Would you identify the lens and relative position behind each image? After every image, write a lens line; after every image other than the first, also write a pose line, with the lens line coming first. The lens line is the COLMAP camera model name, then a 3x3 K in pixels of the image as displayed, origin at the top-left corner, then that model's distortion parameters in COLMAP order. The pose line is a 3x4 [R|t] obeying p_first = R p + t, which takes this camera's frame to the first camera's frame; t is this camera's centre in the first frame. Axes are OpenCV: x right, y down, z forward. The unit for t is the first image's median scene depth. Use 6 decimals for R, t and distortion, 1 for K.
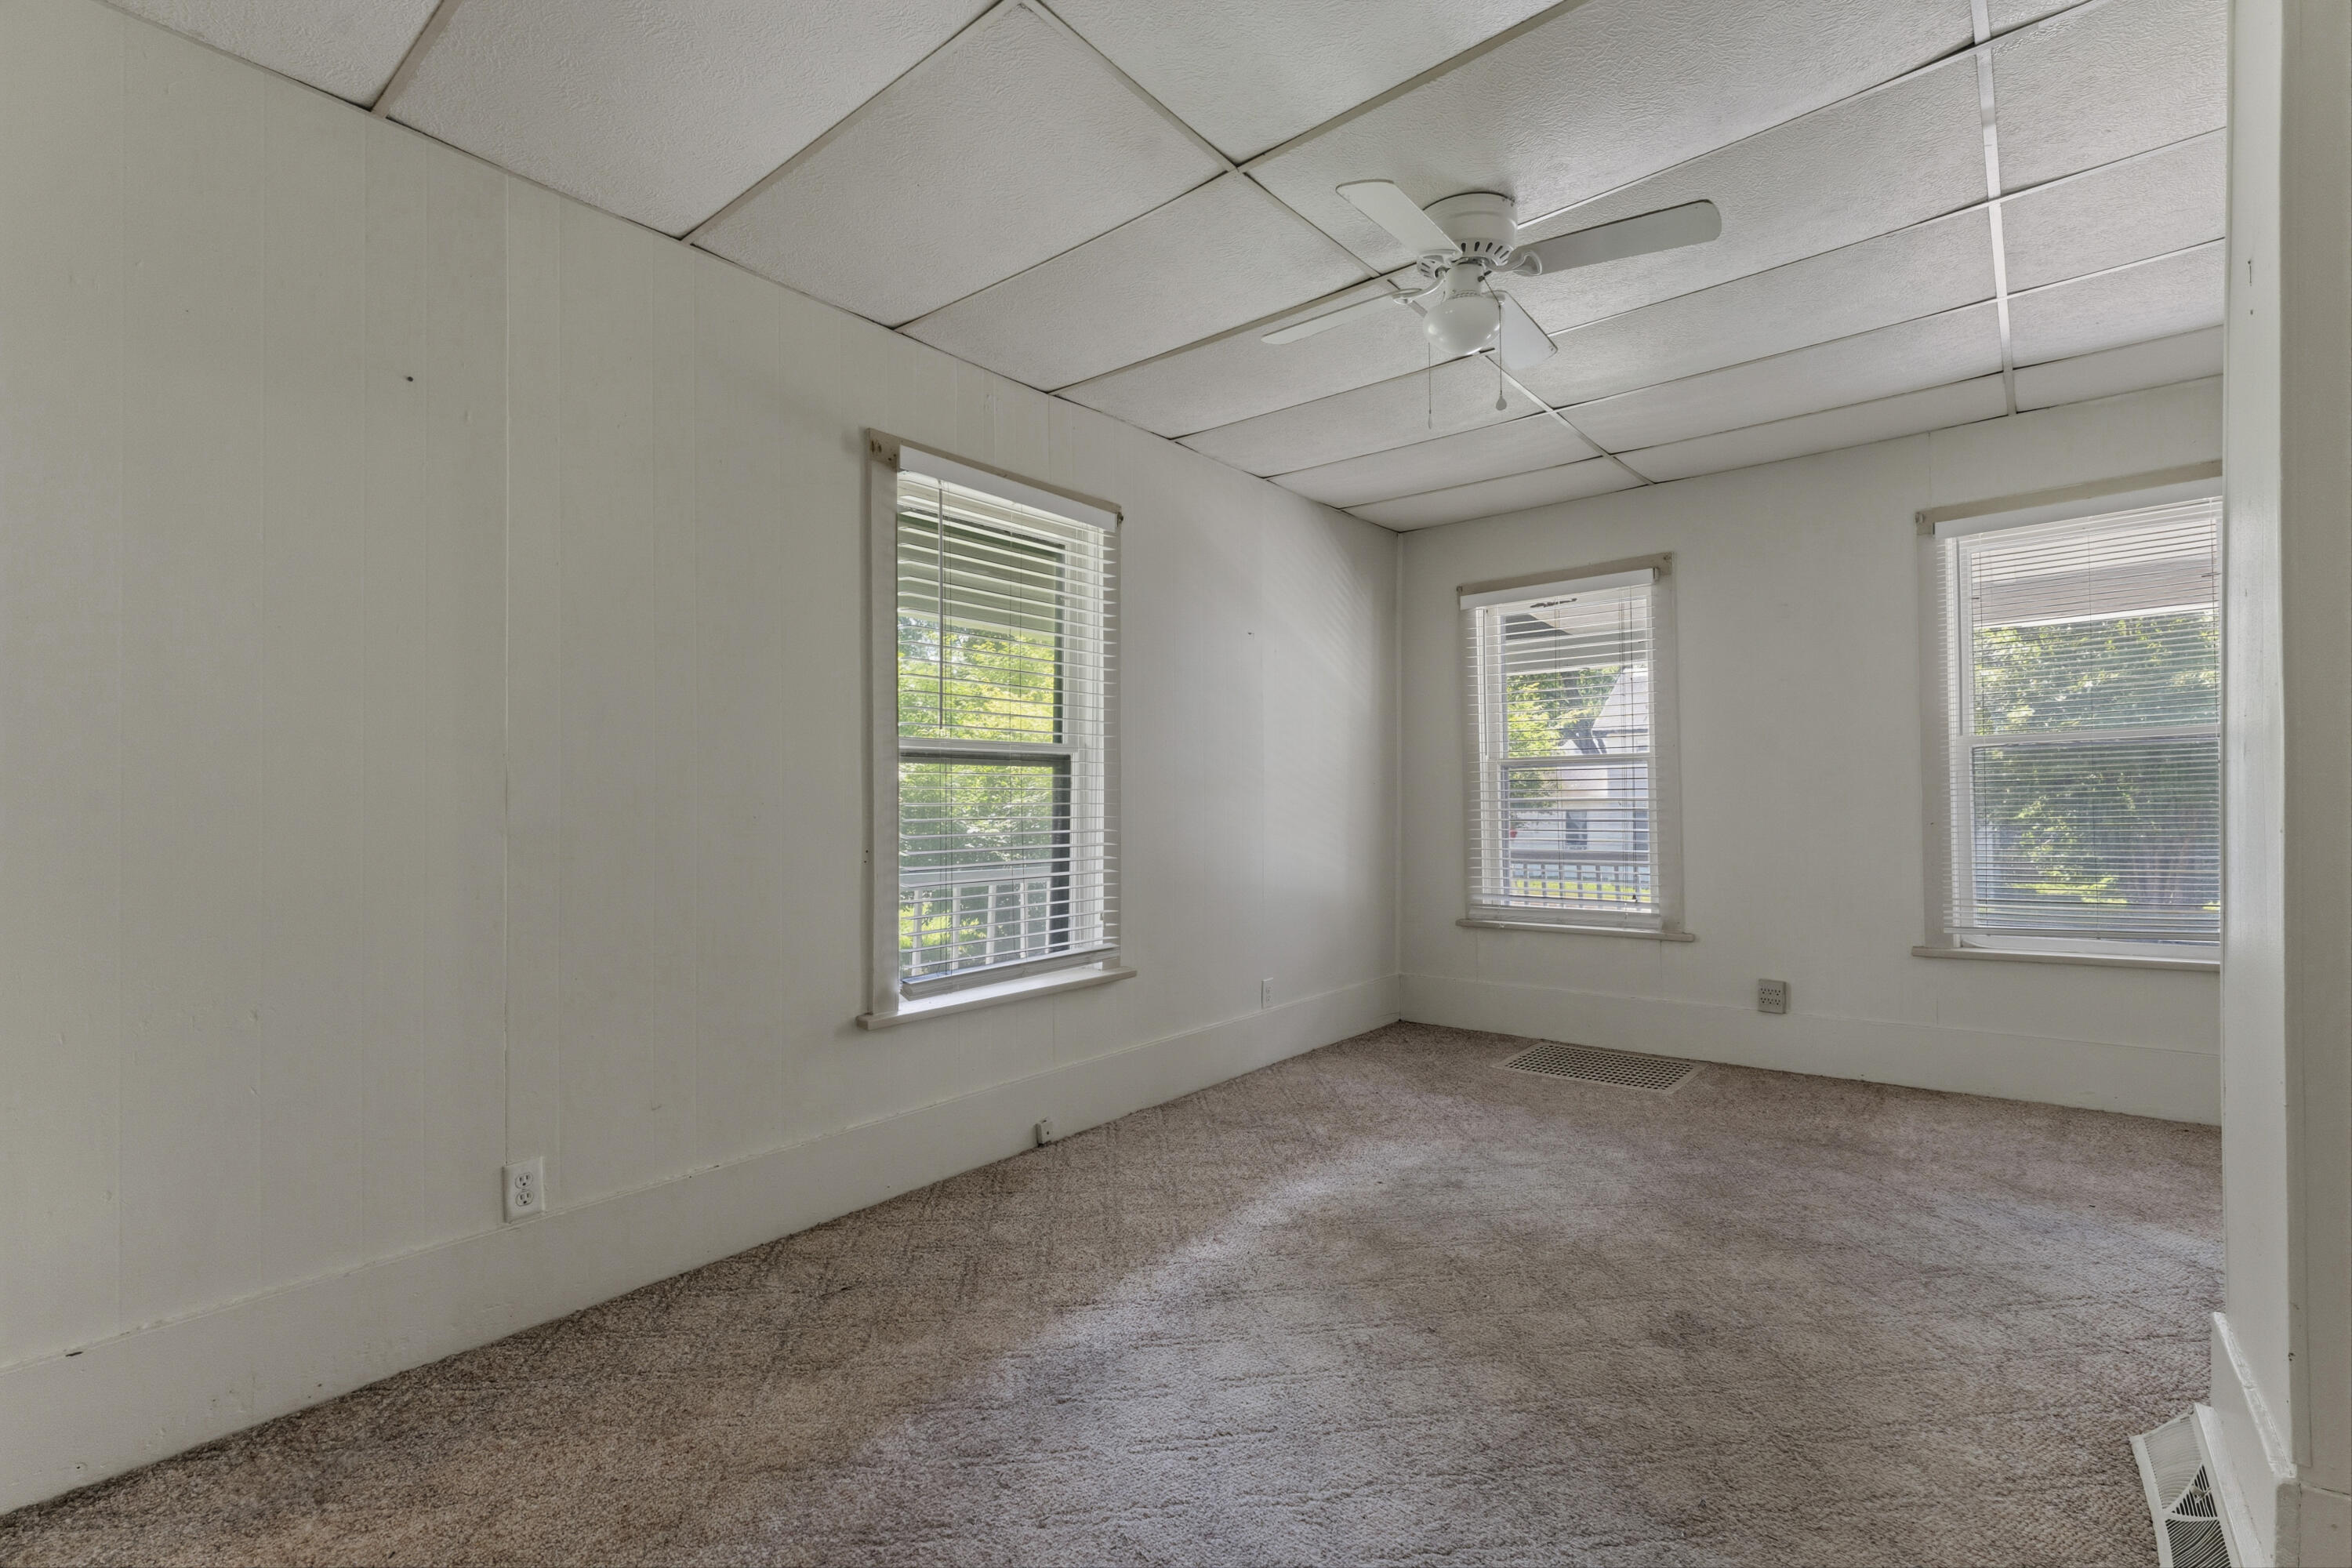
lens RADIAL K [[1046.8, 0, 1167.9], [0, 1046.8, 790.3], [0, 0, 1]] dist [0.000106, -0.000484]
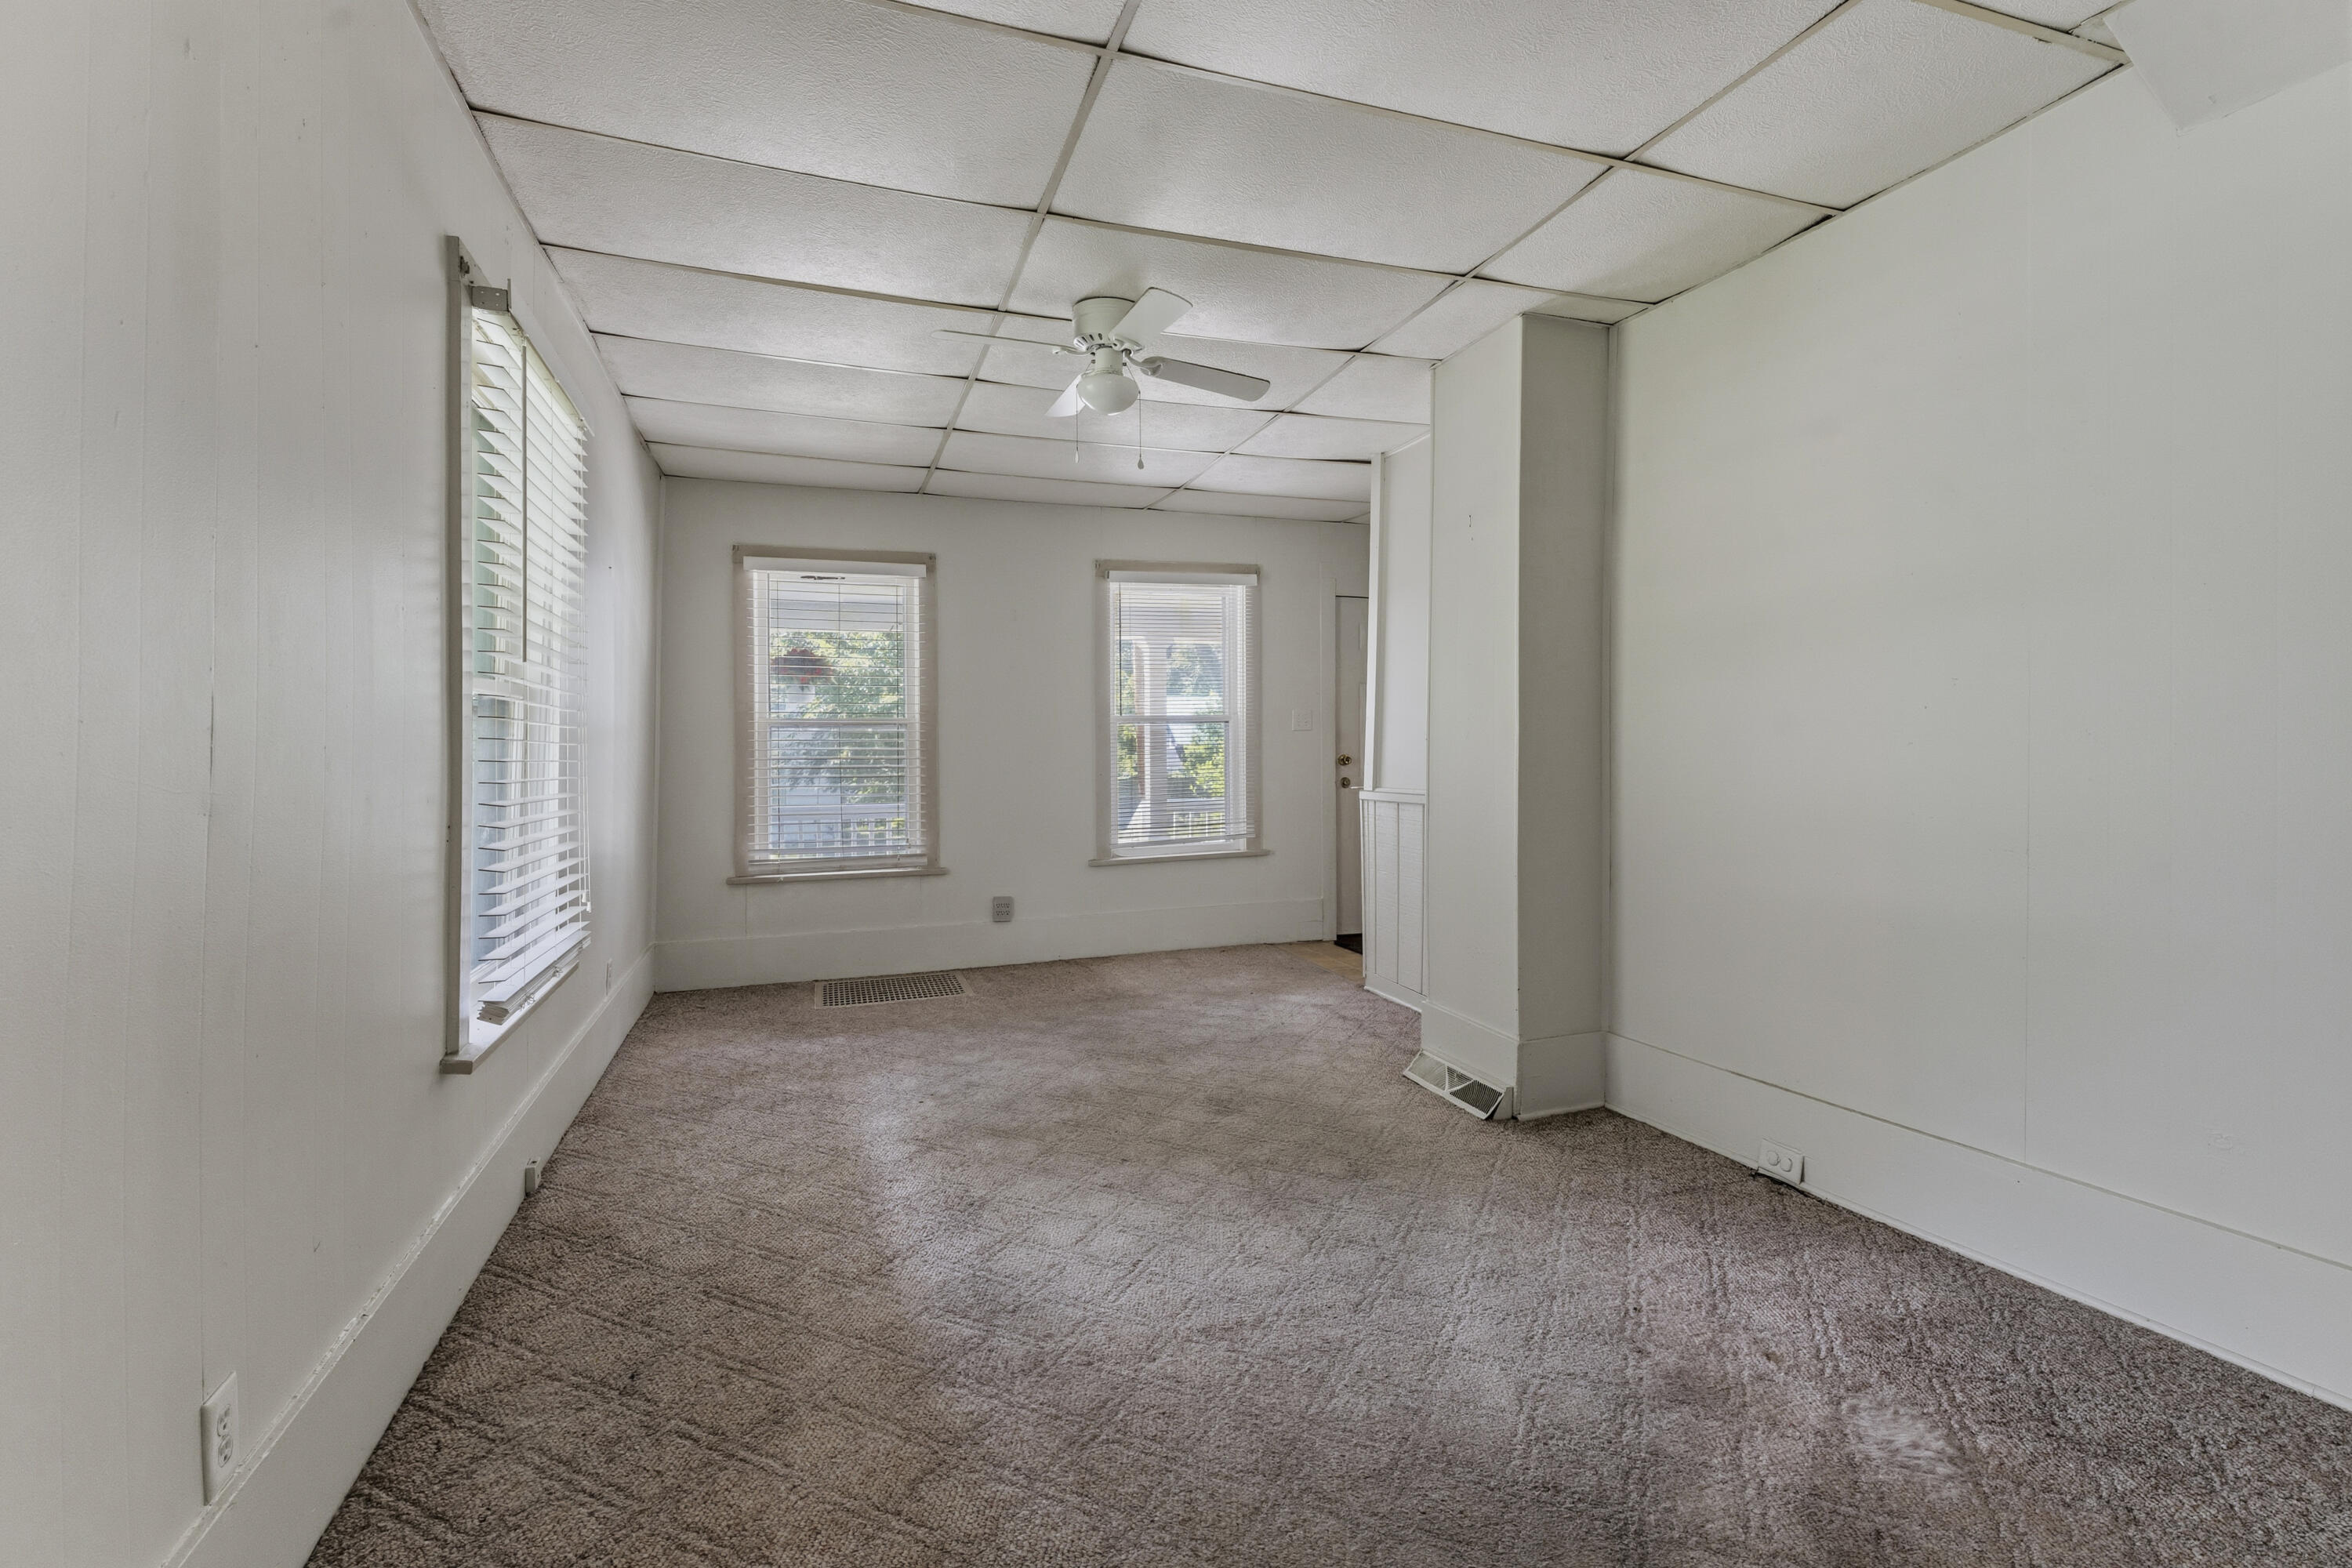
lens RADIAL K [[1060.7, 0, 1179.5], [0, 1060.7, 743.0], [0, 0, 1]] dist [0.000458, -0.000454]
pose [[0.511439, 0.013620, 0.859211, -0.654125], [-0.006383, 0.999907, -0.012050, 0.007054], [-0.859296, 0.000679, 0.511479, 0.199780]]
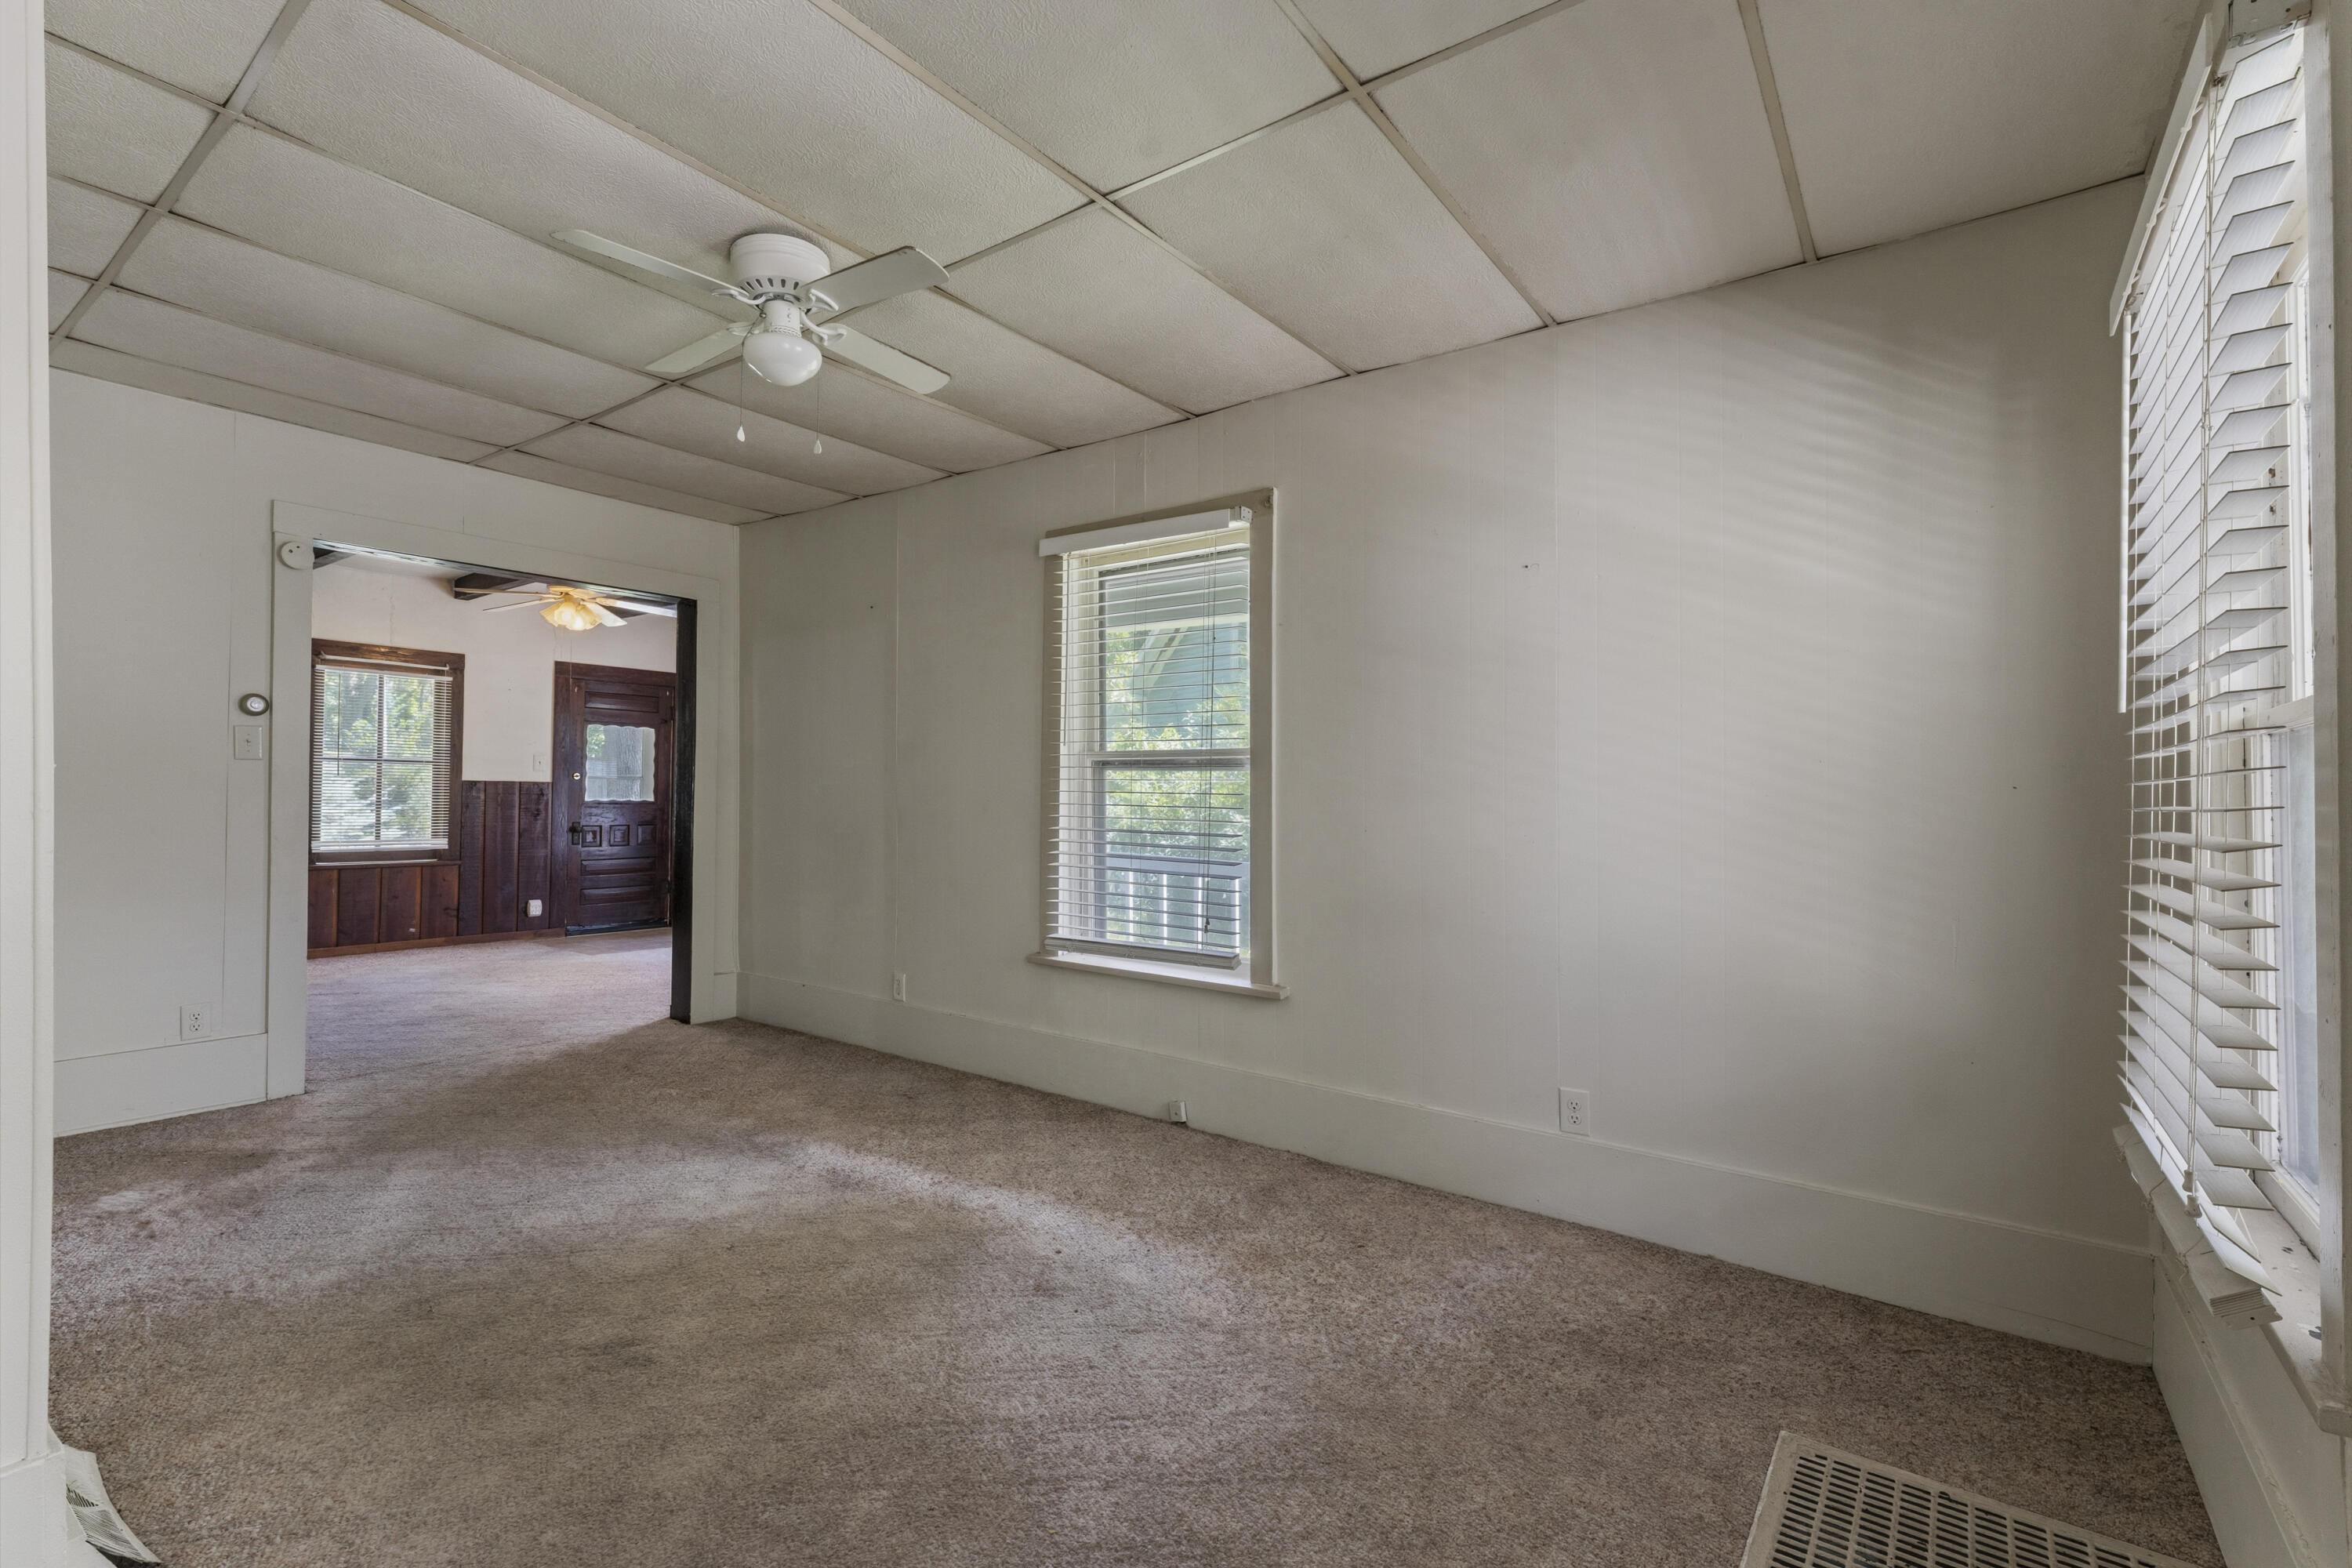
lens RADIAL K [[1046.8, 0, 1167.9], [0, 1046.8, 790.3], [0, 0, 1]] dist [0.000106, -0.000484]
pose [[0.052040, 0.002303, -0.998642, 1.113759], [-0.006803, 0.999975, 0.001951, -0.007744], [0.998622, 0.006693, 0.052055, 1.088214]]
